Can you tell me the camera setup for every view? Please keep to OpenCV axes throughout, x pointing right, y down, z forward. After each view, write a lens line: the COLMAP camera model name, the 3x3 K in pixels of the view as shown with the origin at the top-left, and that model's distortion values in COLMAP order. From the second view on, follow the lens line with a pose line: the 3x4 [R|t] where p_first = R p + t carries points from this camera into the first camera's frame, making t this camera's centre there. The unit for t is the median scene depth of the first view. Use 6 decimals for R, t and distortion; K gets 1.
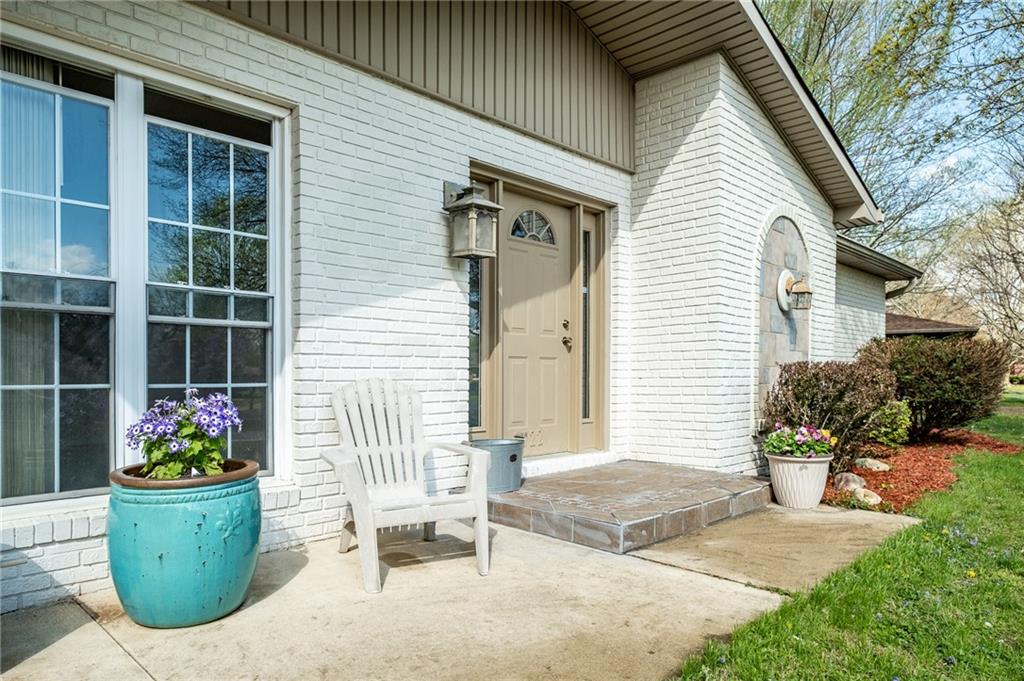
lens RADIAL K [[656.2, 0, 482.7], [0, 656.2, 388.3], [0, 0, 1]] dist [0.002413, 0.000634]
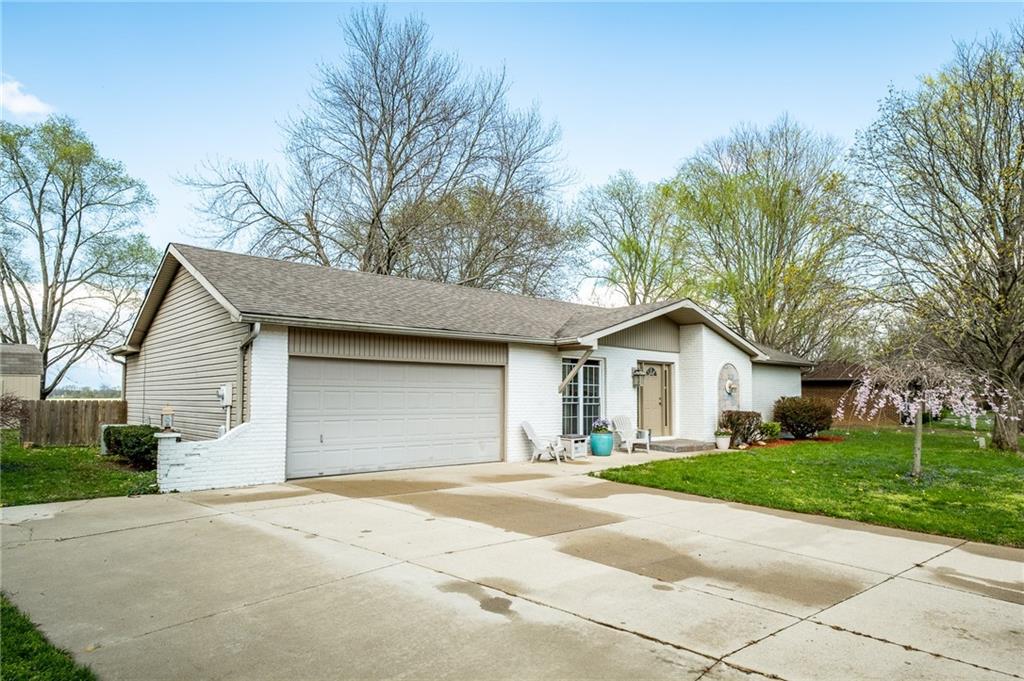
lens RADIAL K [[603.6, 0, 510.7], [0, 603.6, 363.0], [0, 0, 1]] dist [-0.004059, -0.000265]
pose [[0.997491, 0.001247, -0.070786, -0.467928], [-0.006976, 0.996710, -0.080750, -0.024453], [0.070452, 0.081041, 0.994218, -2.408999]]
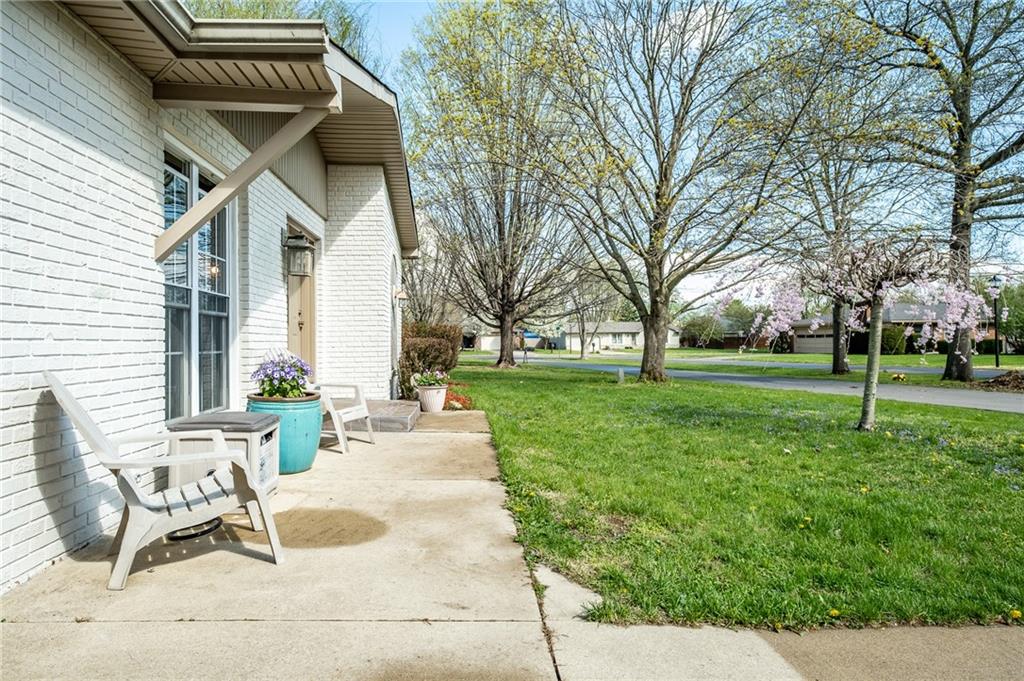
lens RADIAL K [[624.3, 0, 489.9], [0, 624.3, 341.0], [0, 0, 1]] dist [0.003209, 0.001169]
pose [[0.662503, 0.002286, 0.749056, -0.746756], [0.017965, 0.999659, -0.018940, 0.005892], [-0.748844, 0.026005, 0.662236, -0.350804]]
